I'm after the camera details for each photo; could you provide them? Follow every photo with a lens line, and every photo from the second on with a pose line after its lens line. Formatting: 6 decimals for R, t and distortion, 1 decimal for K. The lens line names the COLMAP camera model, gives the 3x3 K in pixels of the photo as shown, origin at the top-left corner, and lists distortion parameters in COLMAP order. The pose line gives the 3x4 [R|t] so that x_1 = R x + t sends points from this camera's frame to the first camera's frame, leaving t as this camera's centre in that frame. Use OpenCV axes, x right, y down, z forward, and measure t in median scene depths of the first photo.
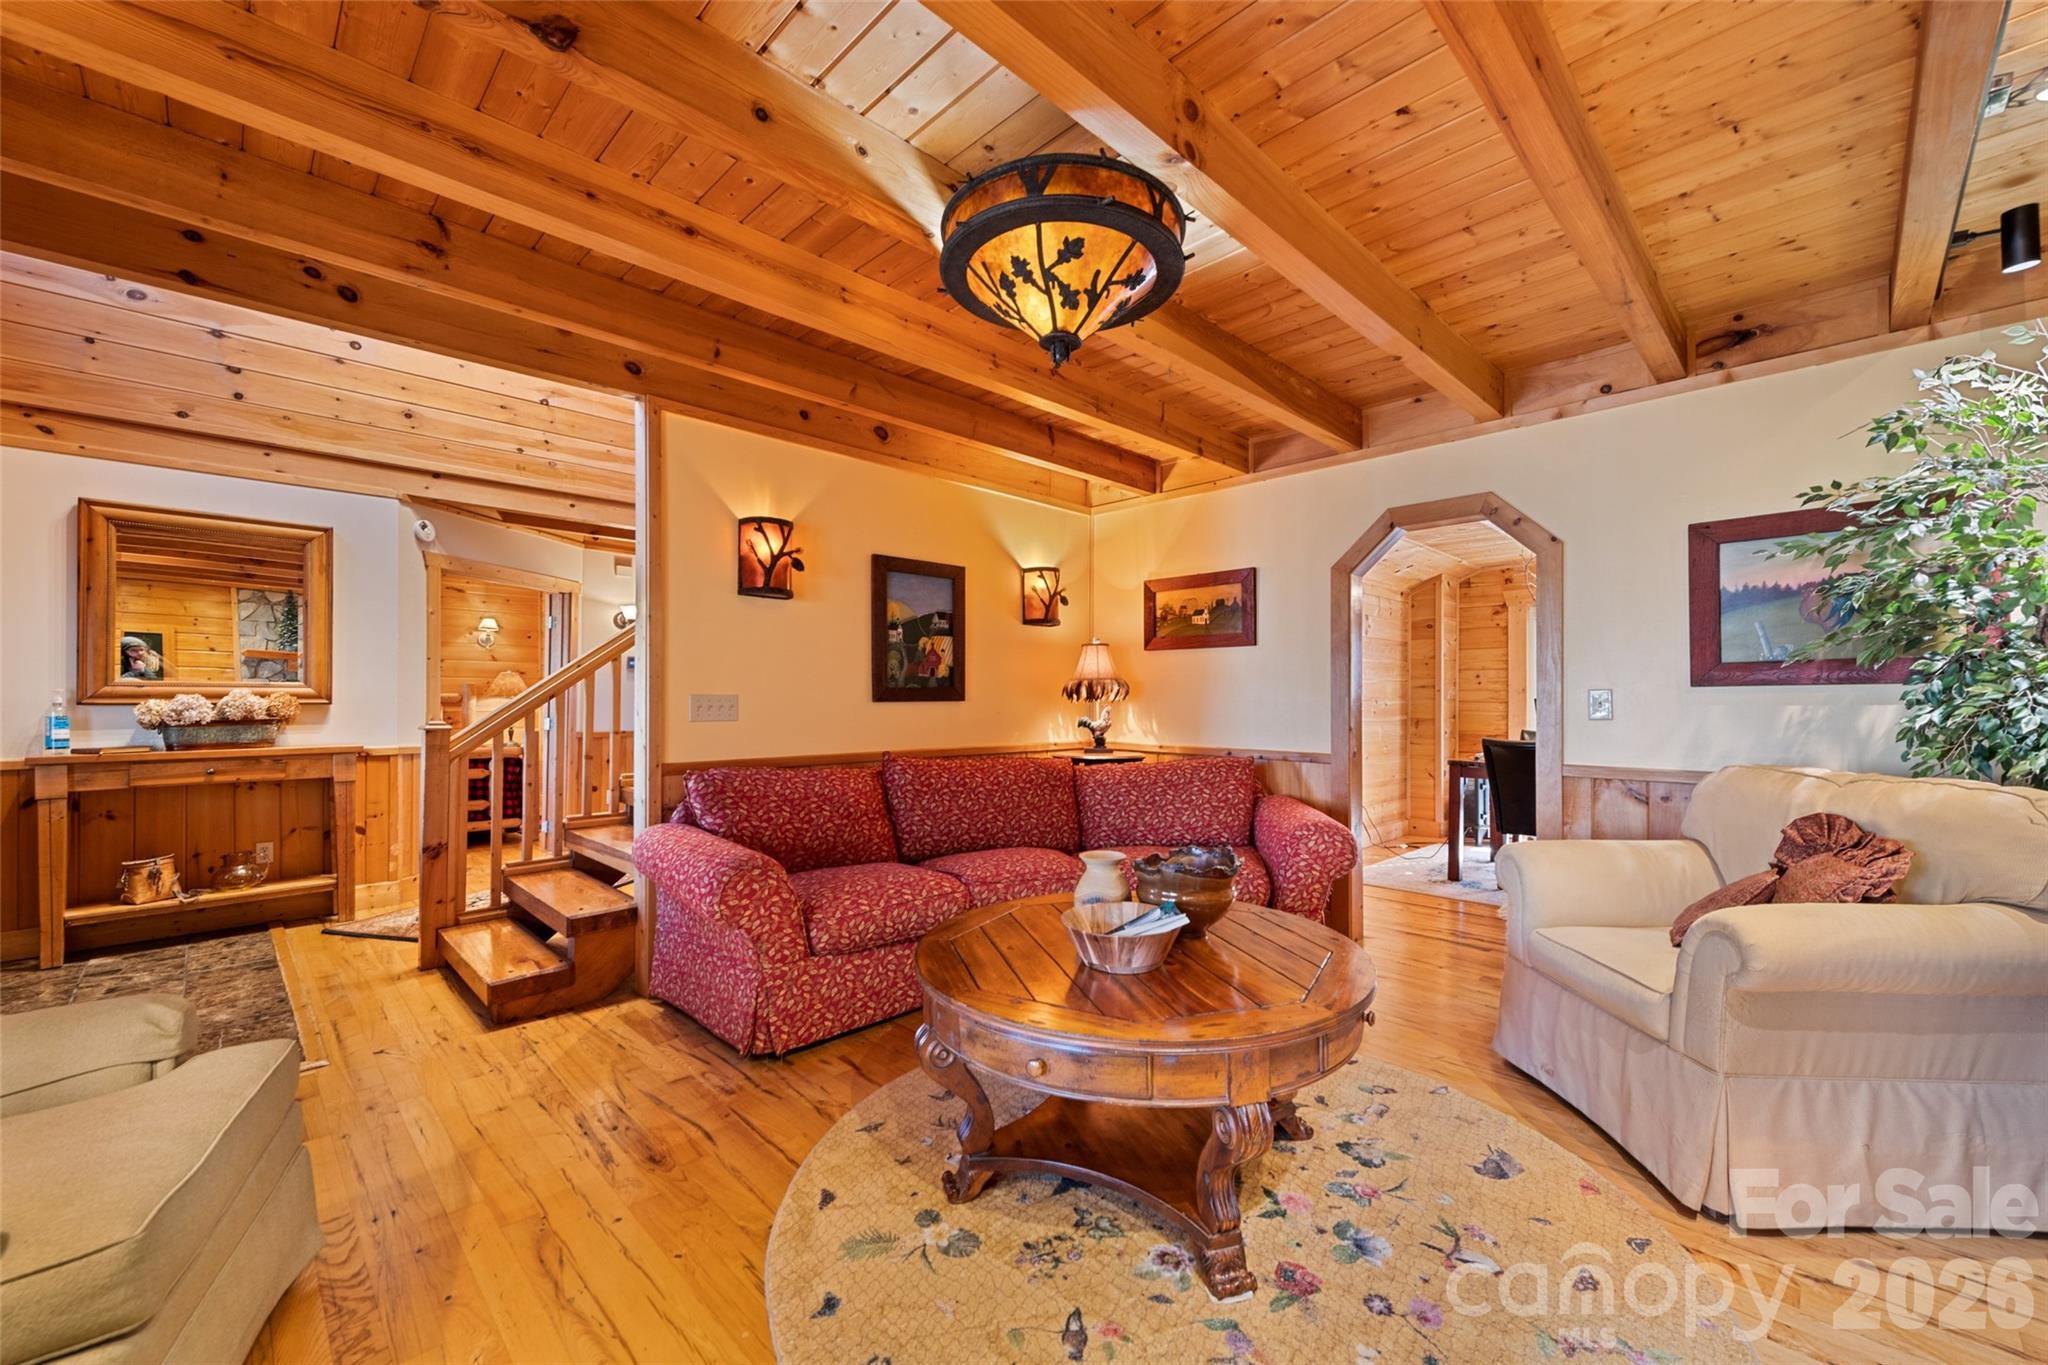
lens RADIAL K [[815.3, 0, 1027.5], [0, 815.3, 693.9], [0, 0, 1]] dist [0.010619, -0.001766]
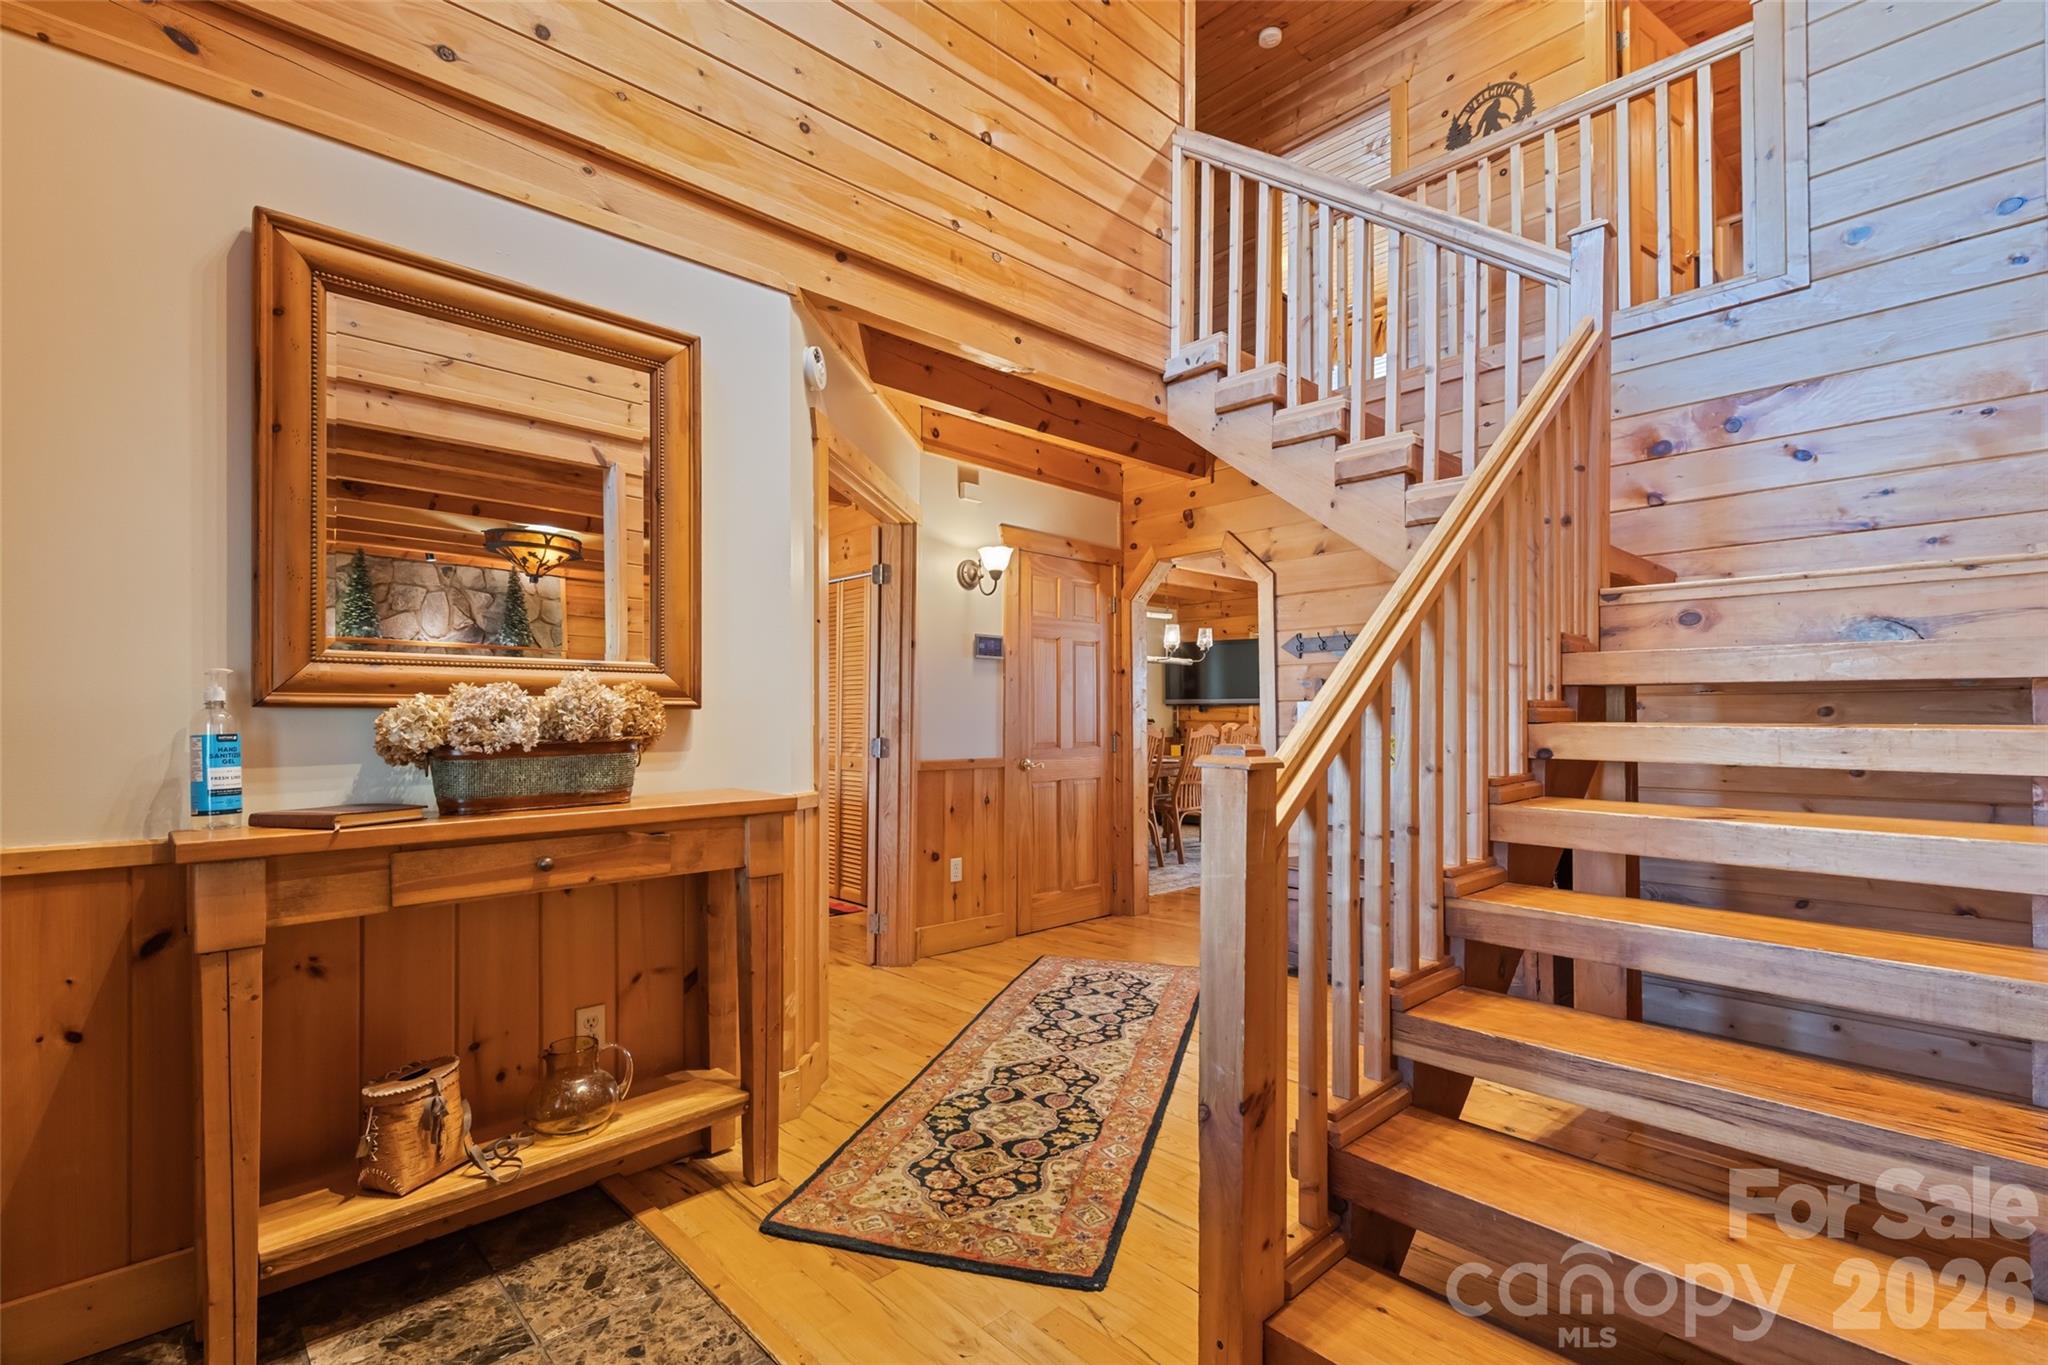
lens RADIAL K [[939.3, 0, 1013.2], [0, 939.3, 704.2], [0, 0, 1]] dist [0.005128, -0.000525]
pose [[0.999592, -0.003027, -0.028392, -0.739649], [0.002914, 0.999988, -0.004043, 0.014984], [0.028403, 0.003958, 0.999589, 0.524508]]
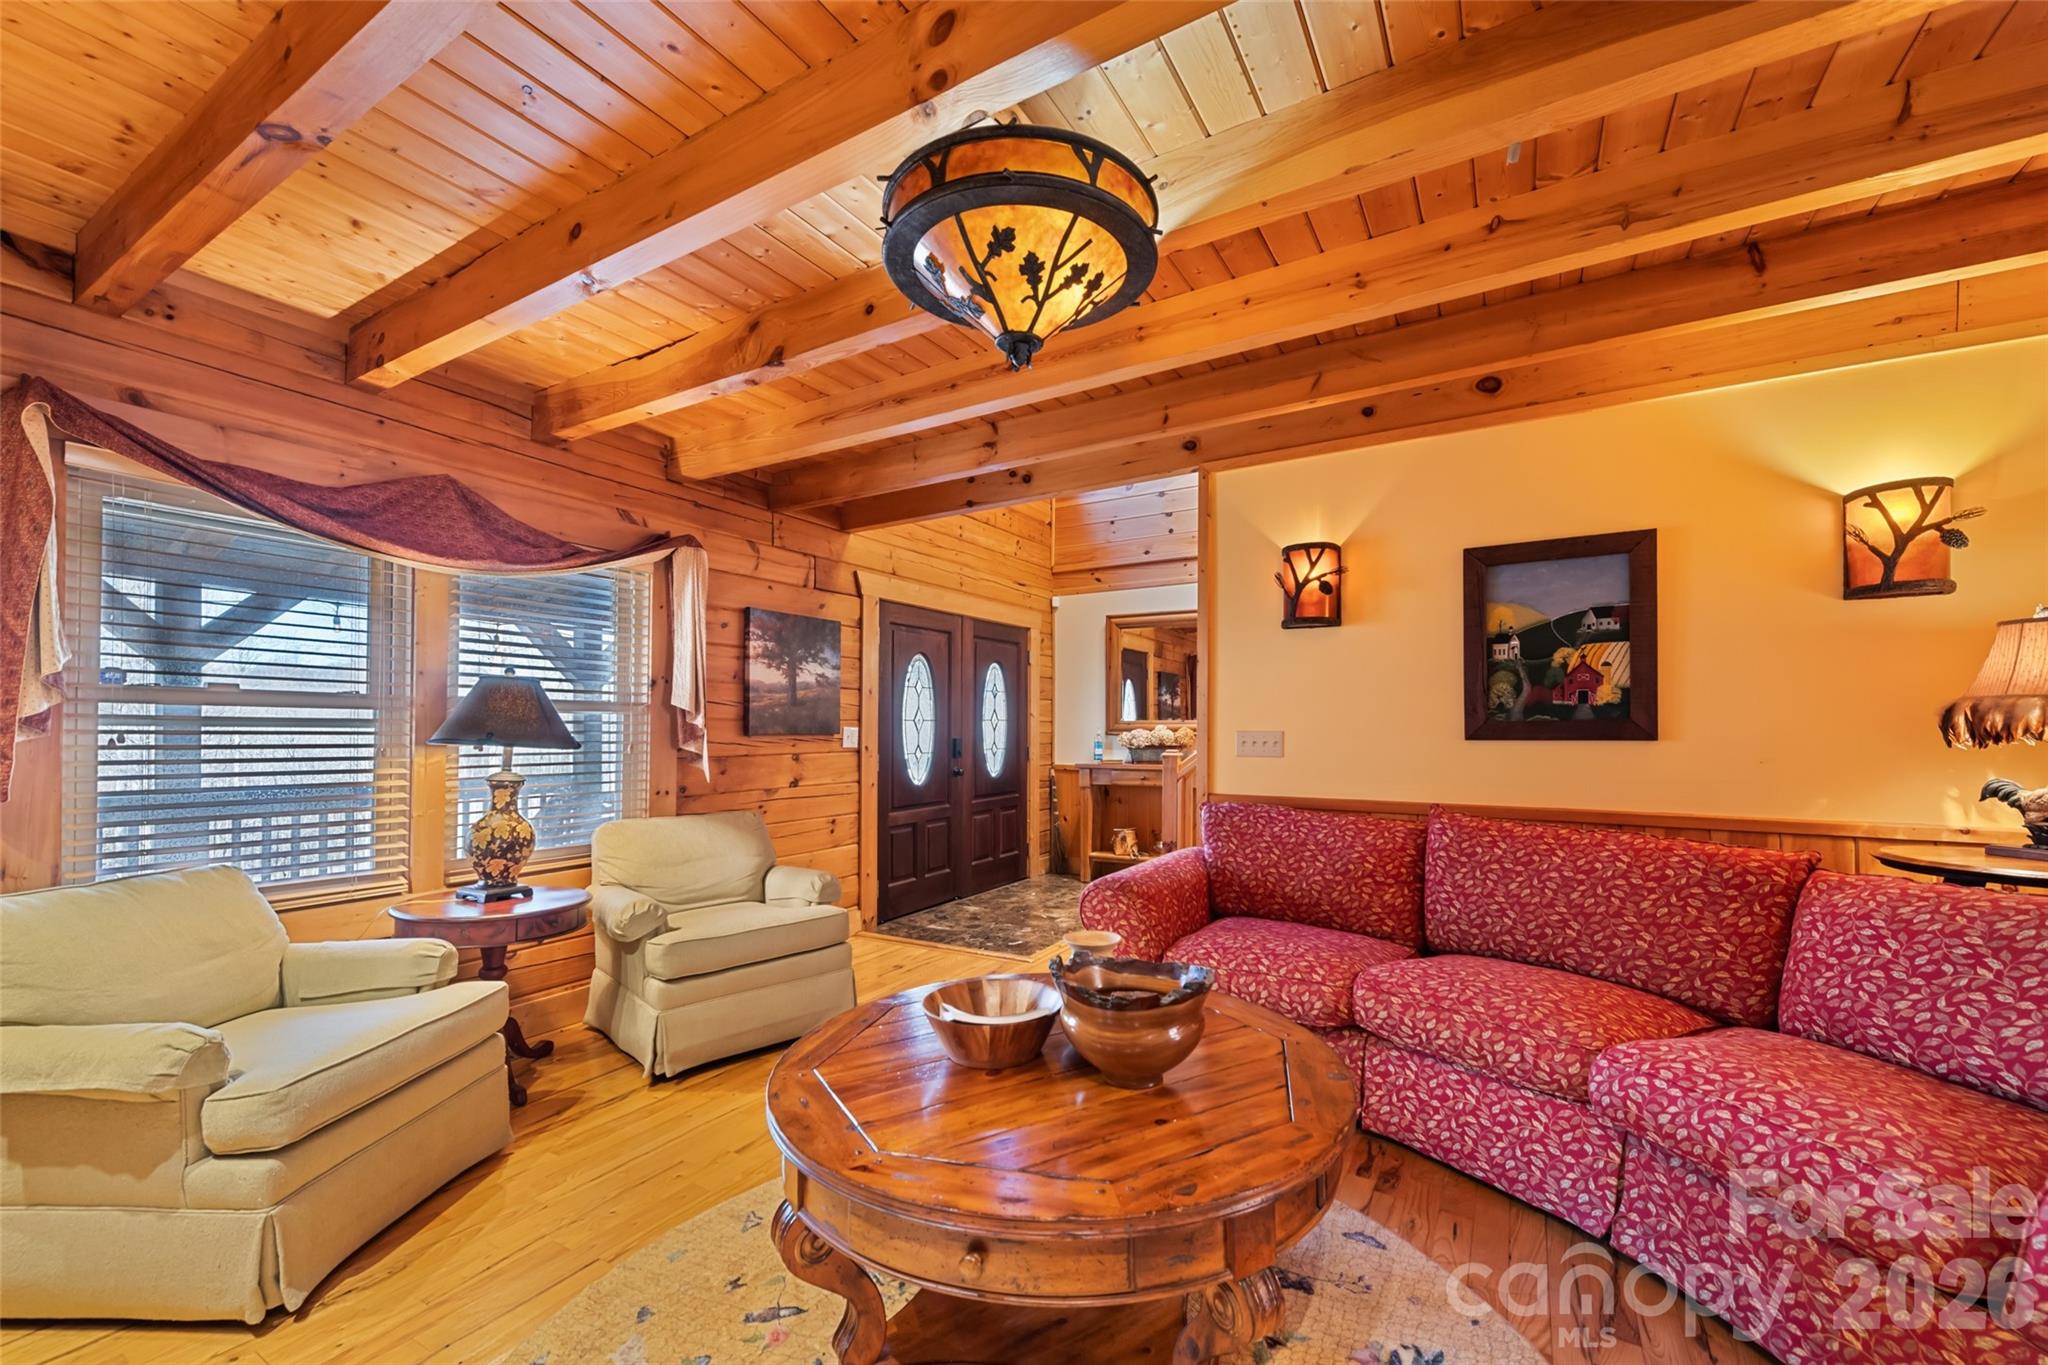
lens RADIAL K [[815.3, 0, 1020.7], [0, 815.3, 725.2], [0, 0, 1]] dist [0.010619, -0.001766]
pose [[0.244427, -0.002505, -0.969665, 0.457203], [0.006683, 0.999977, -0.000899, -0.006326], [0.969645, -0.006260, 0.244438, 0.394997]]
